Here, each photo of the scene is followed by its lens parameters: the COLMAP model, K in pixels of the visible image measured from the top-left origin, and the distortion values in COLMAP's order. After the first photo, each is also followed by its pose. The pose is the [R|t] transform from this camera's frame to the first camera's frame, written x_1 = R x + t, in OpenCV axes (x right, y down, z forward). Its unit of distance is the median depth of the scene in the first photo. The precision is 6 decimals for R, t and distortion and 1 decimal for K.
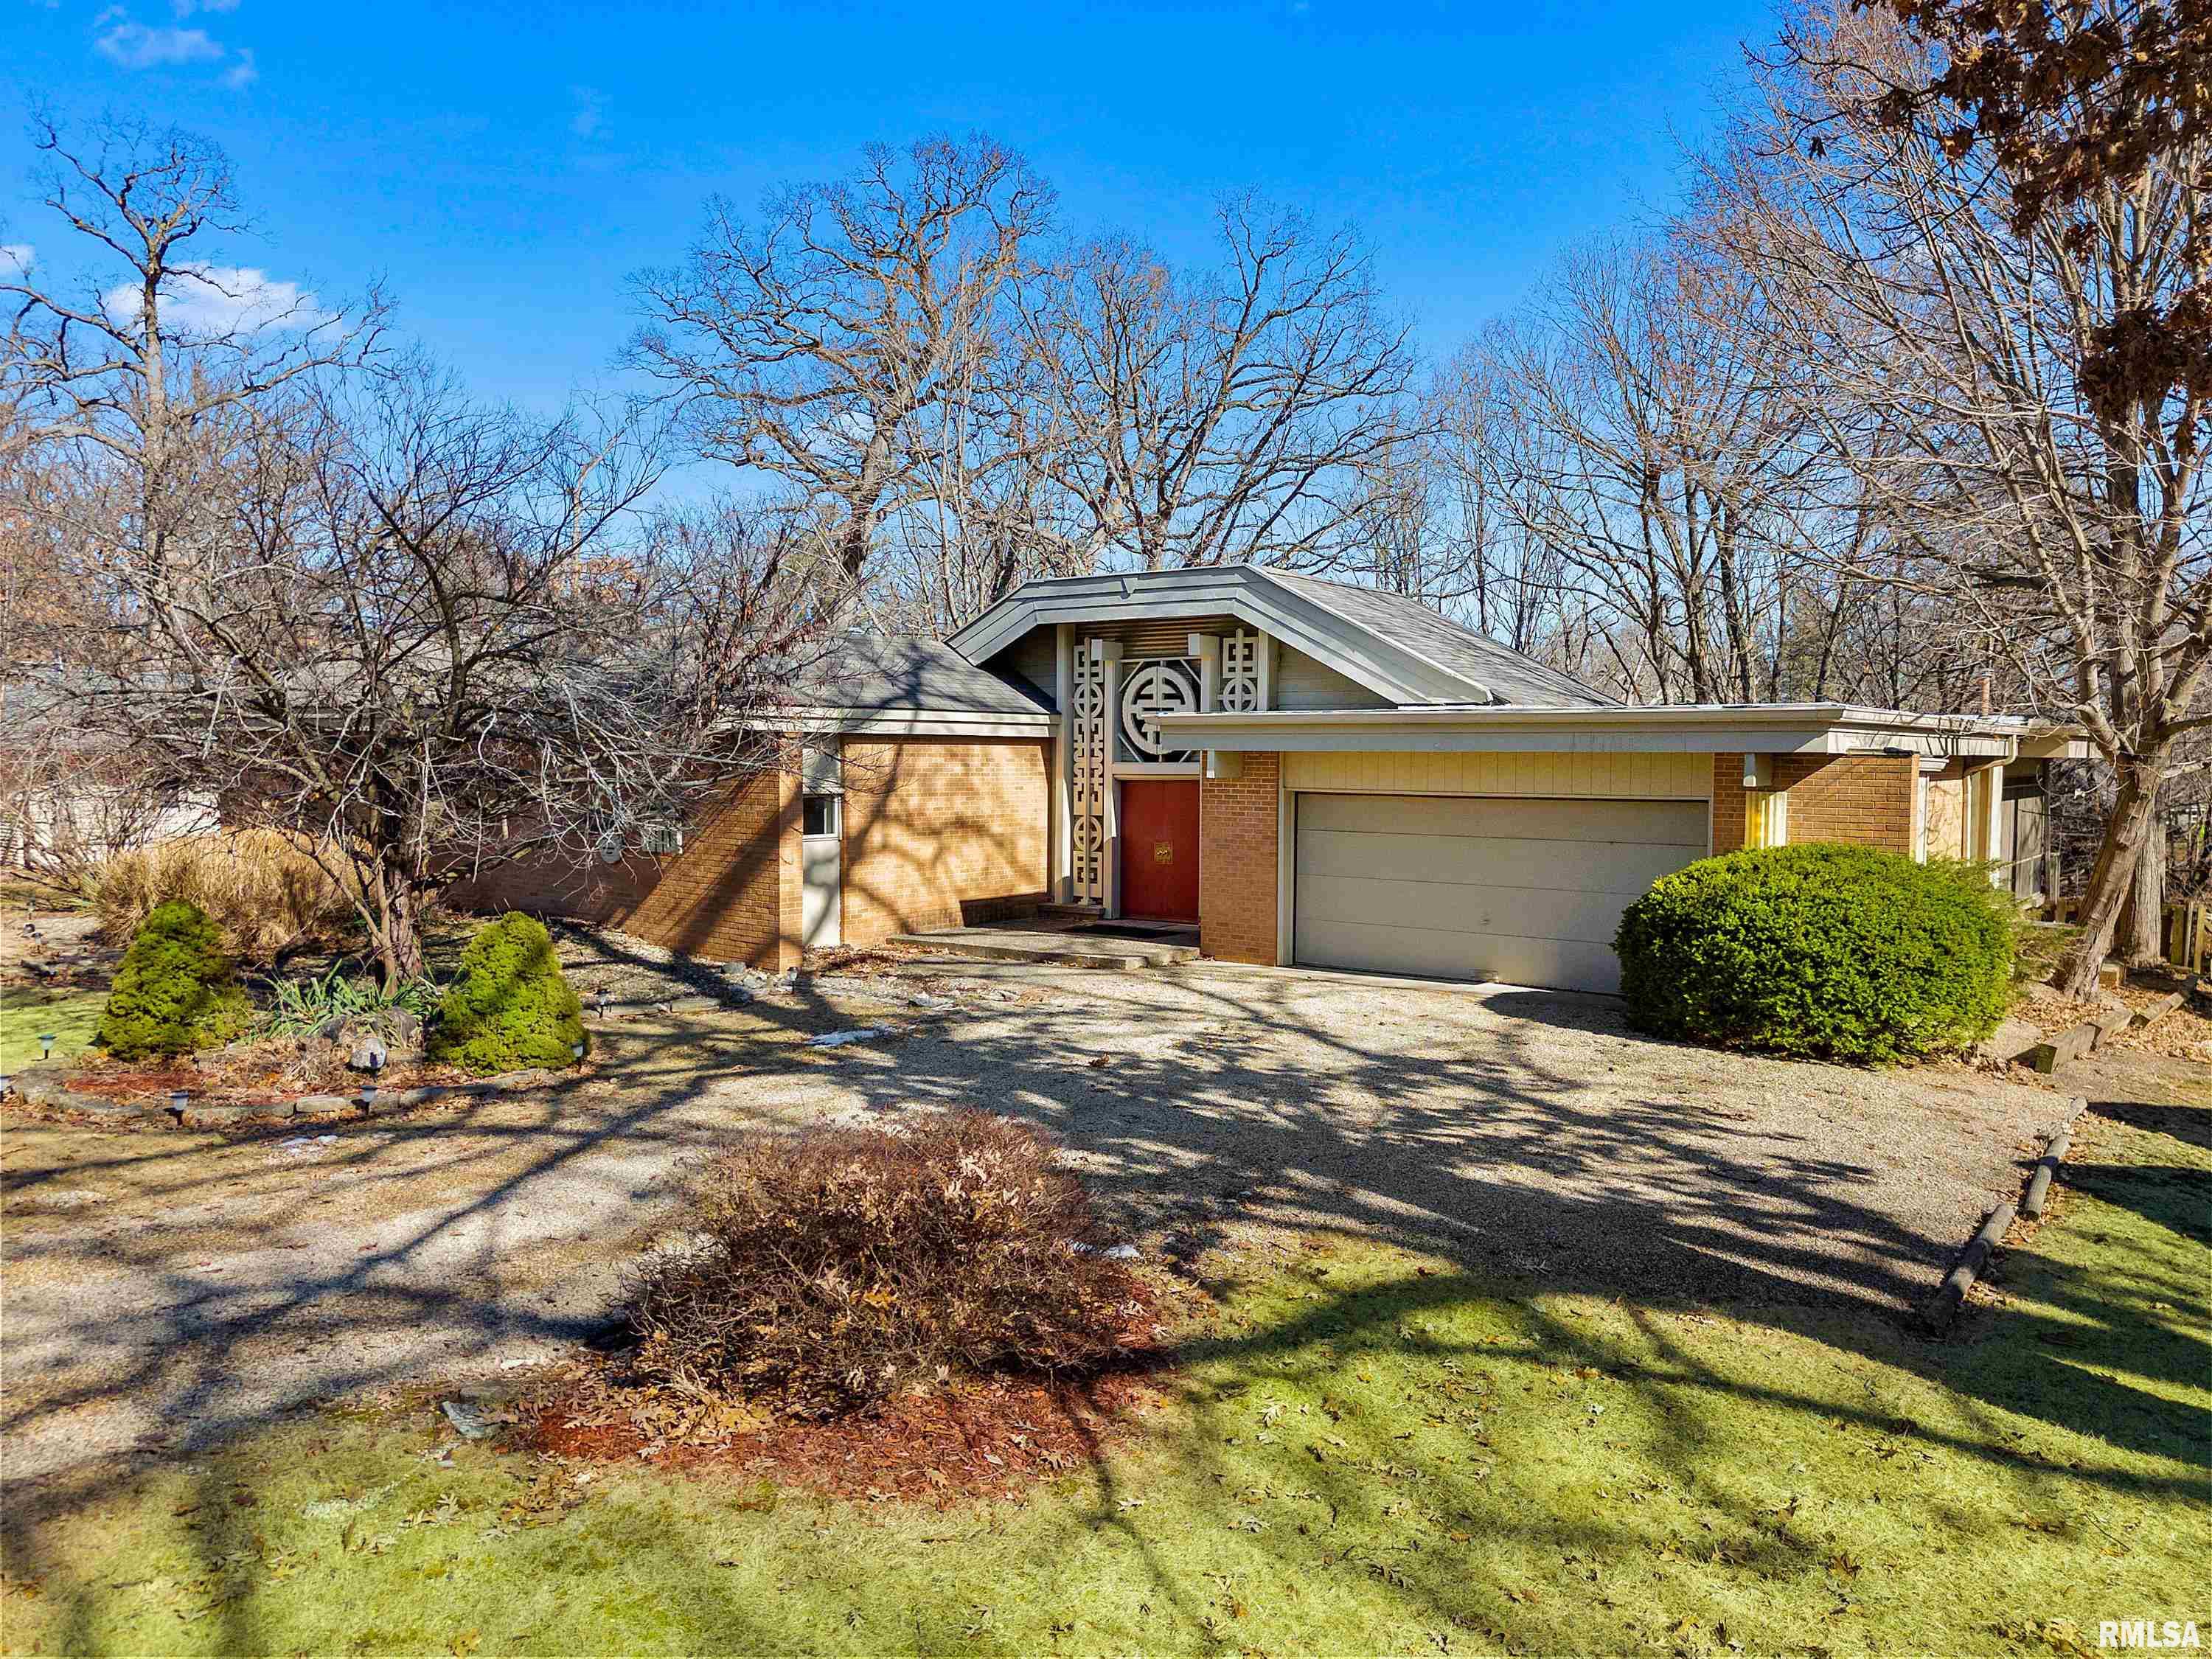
lens RADIAL K [[1524.6, 0, 1094.6], [0, 1524.6, 845.6], [0, 0, 1]] dist [0.029233, -0.005321]
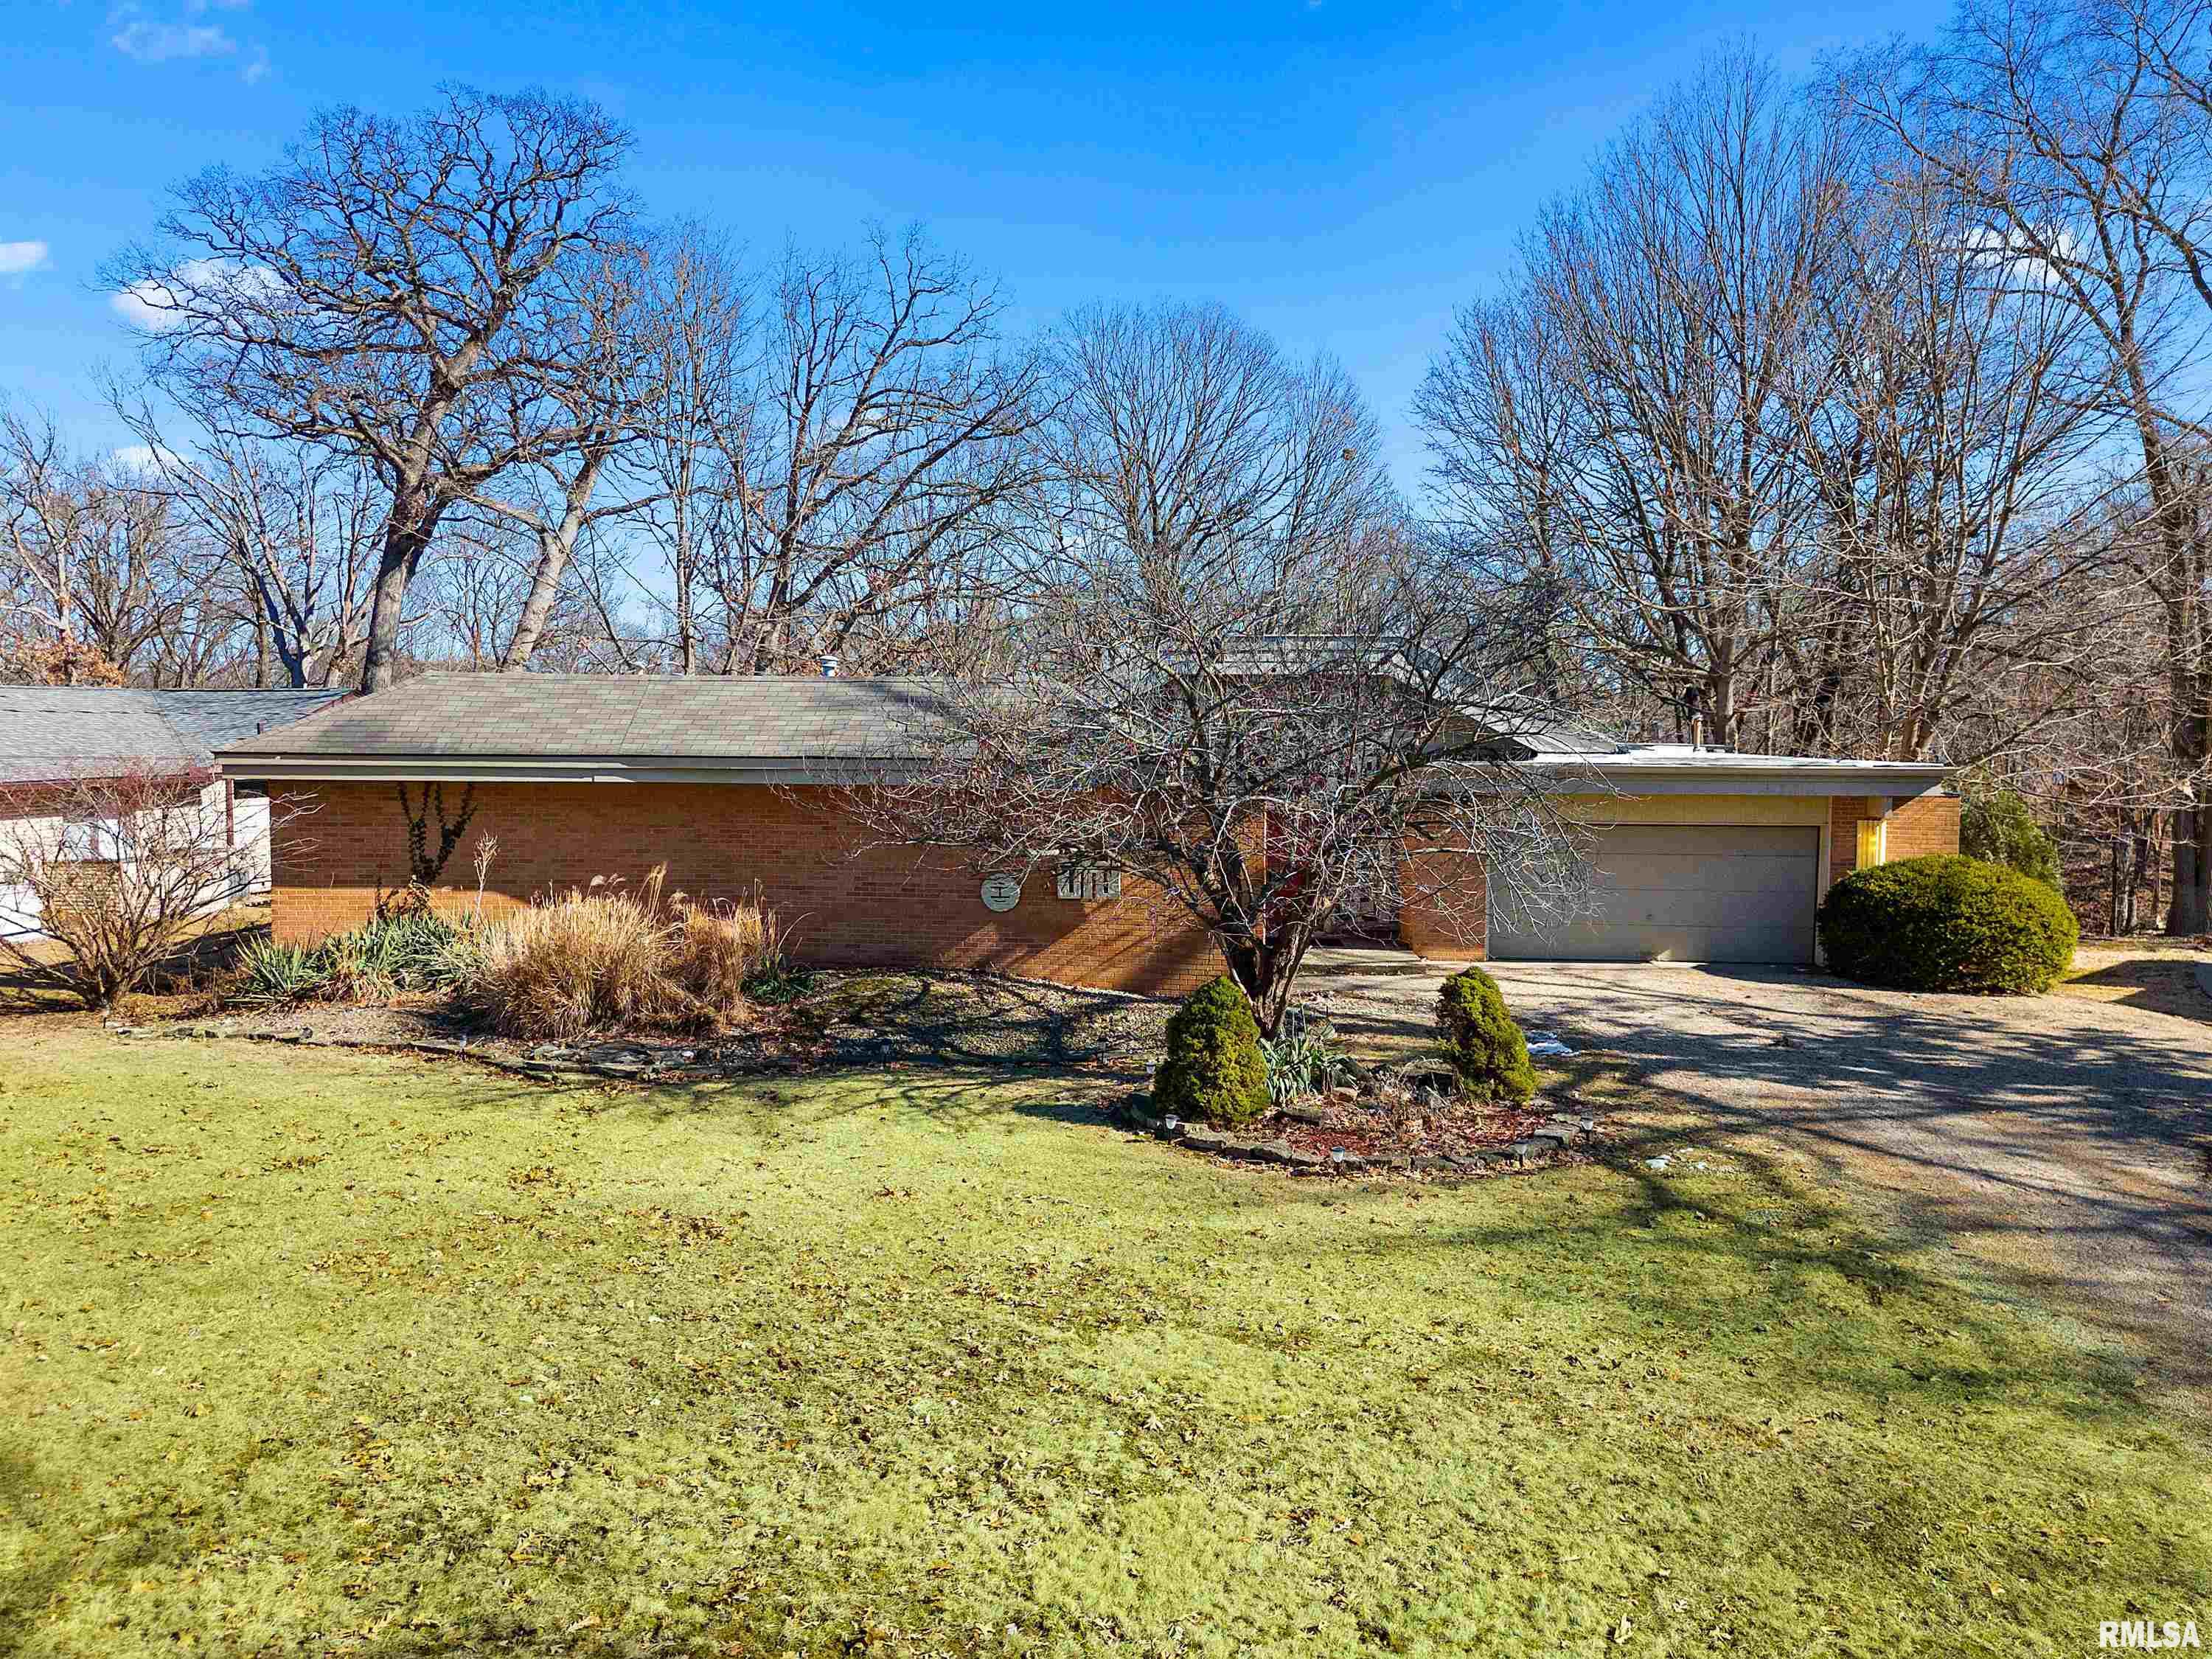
lens RADIAL K [[1524.6, 0, 1109.0], [0, 1524.6, 817.6], [0, 0, 1]] dist [0.029233, -0.005321]
pose [[0.865258, -0.034794, 0.500118, -1.584714], [0.035619, 0.999334, 0.007899, -0.124850], [-0.500060, 0.010979, 0.865921, 0.118796]]
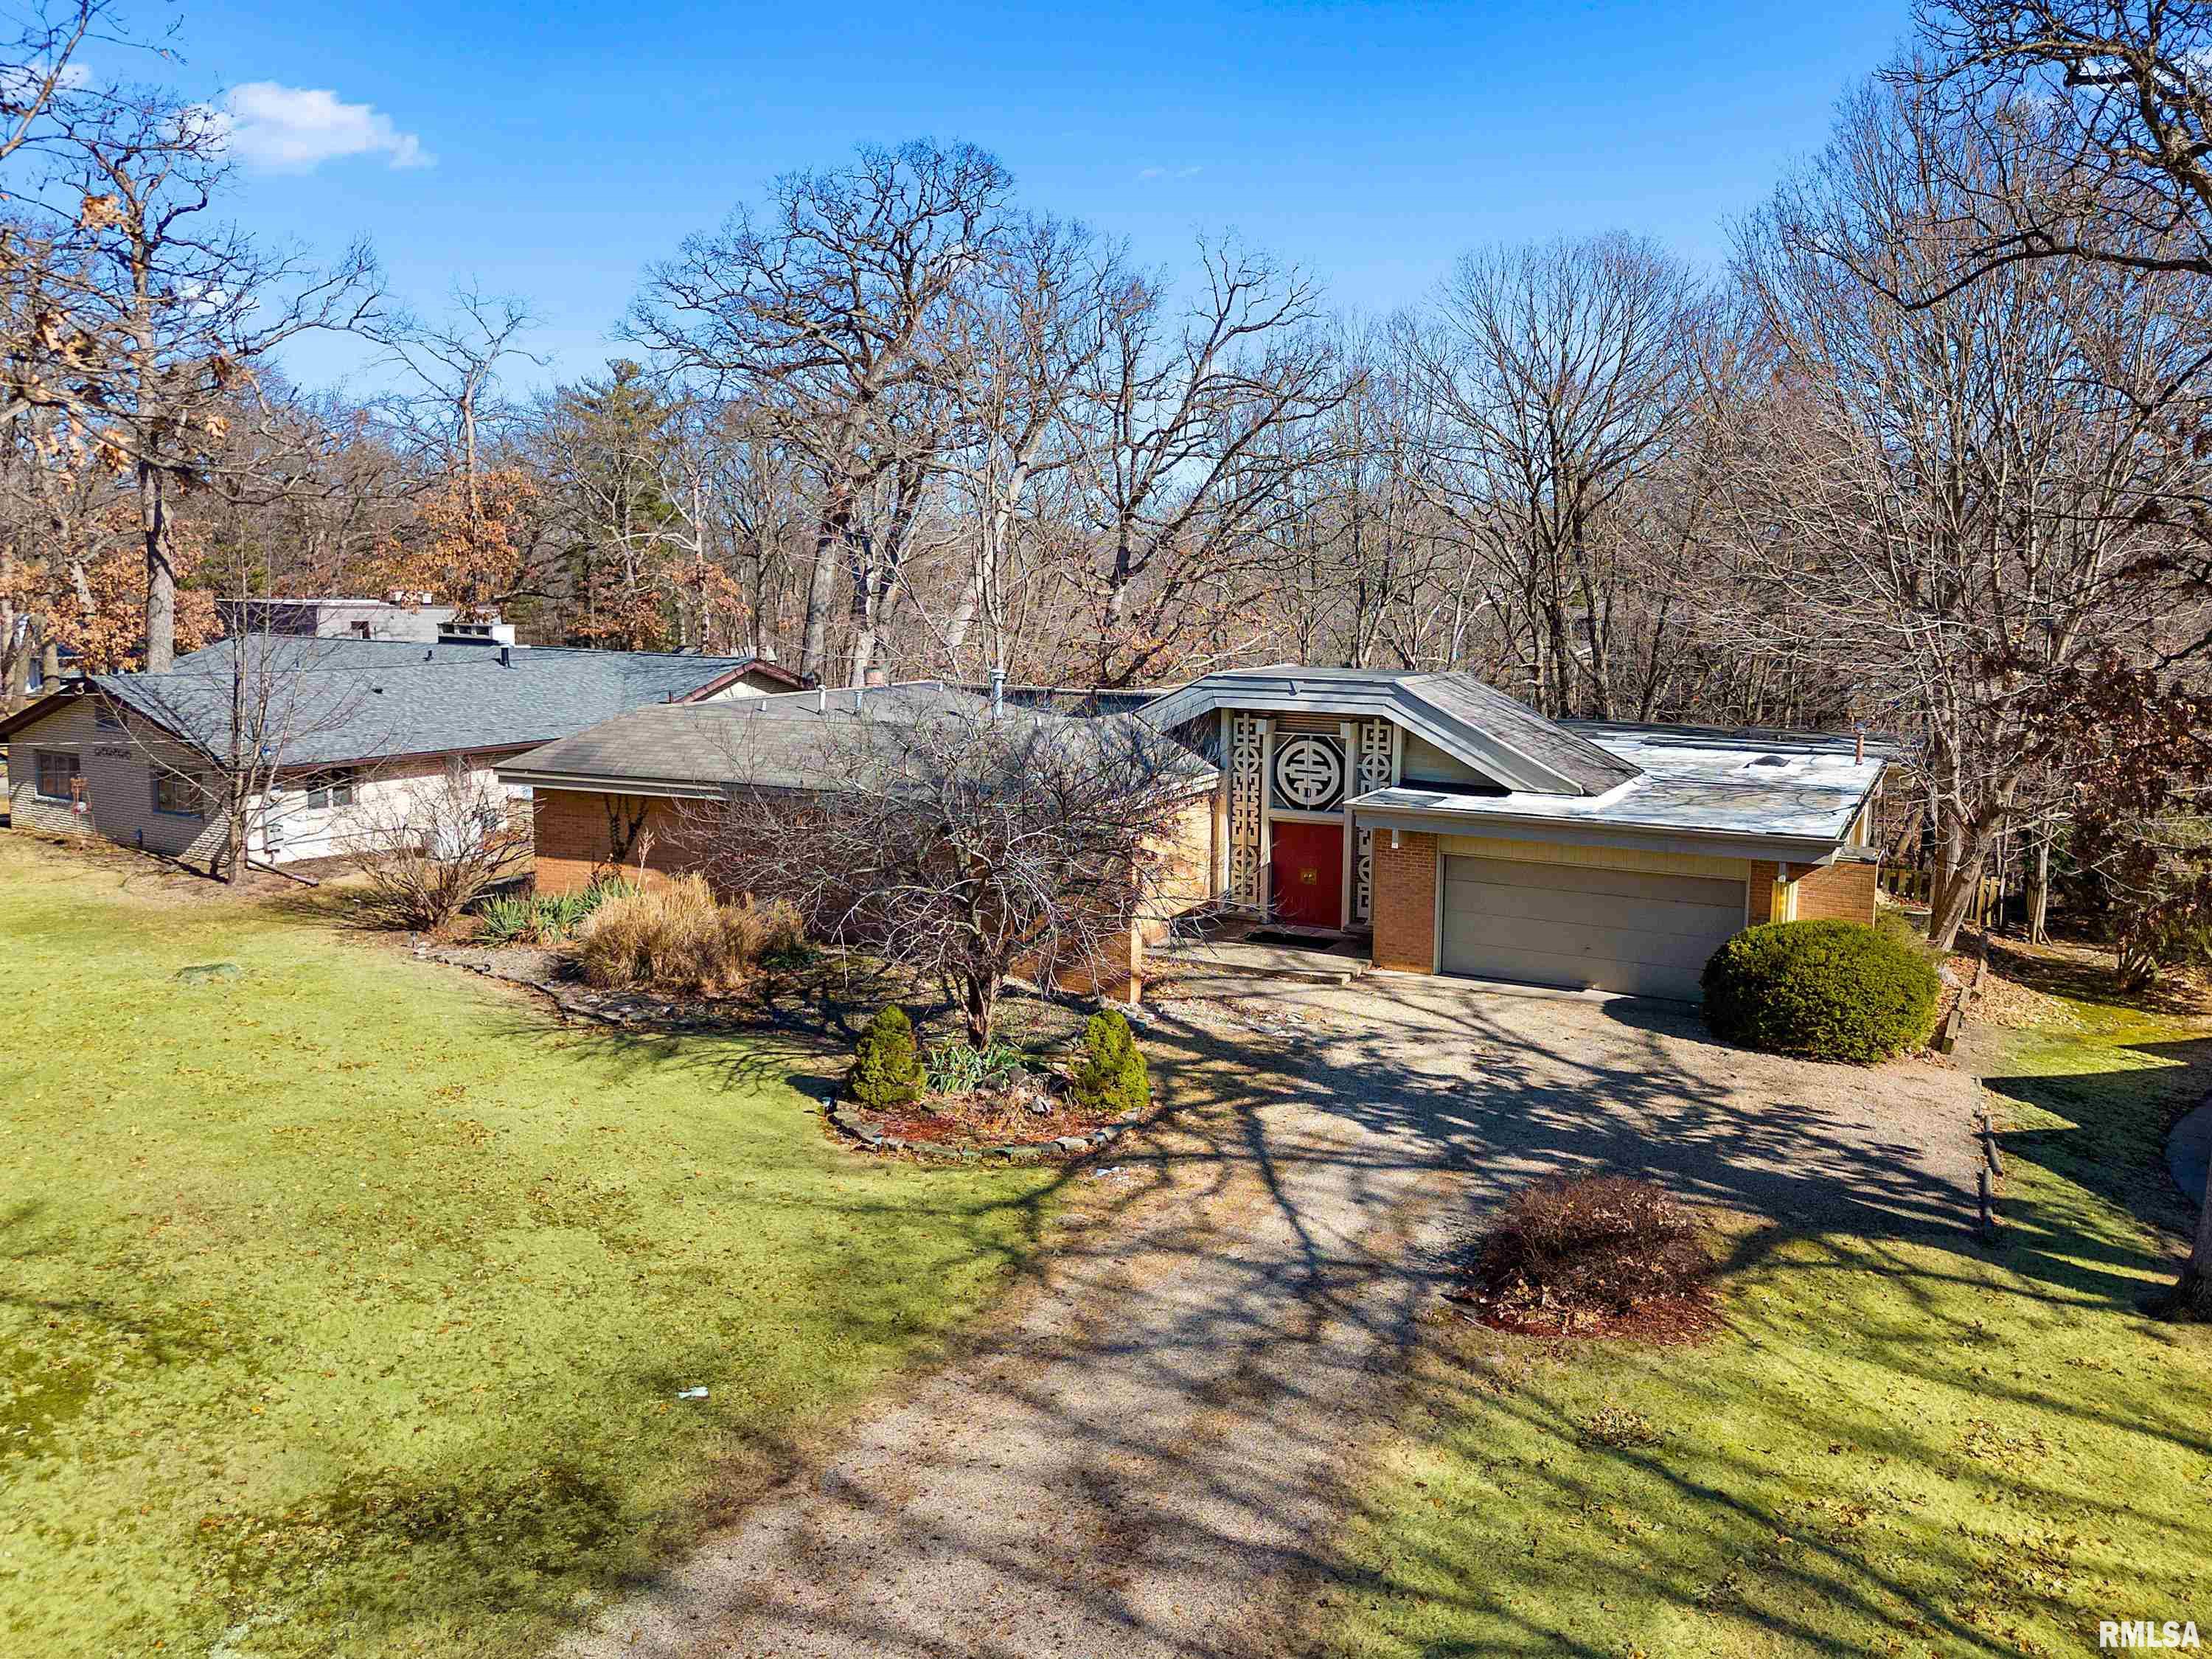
lens RADIAL K [[1524.6, 0, 1109.3], [0, 1524.6, 824.5], [0, 0, 1]] dist [0.029233, -0.005321]
pose [[0.988924, -0.017452, 0.147396, -0.806466], [0.005515, 0.996698, 0.081012, -0.371223], [-0.148323, -0.079302, 0.985754, -0.757351]]
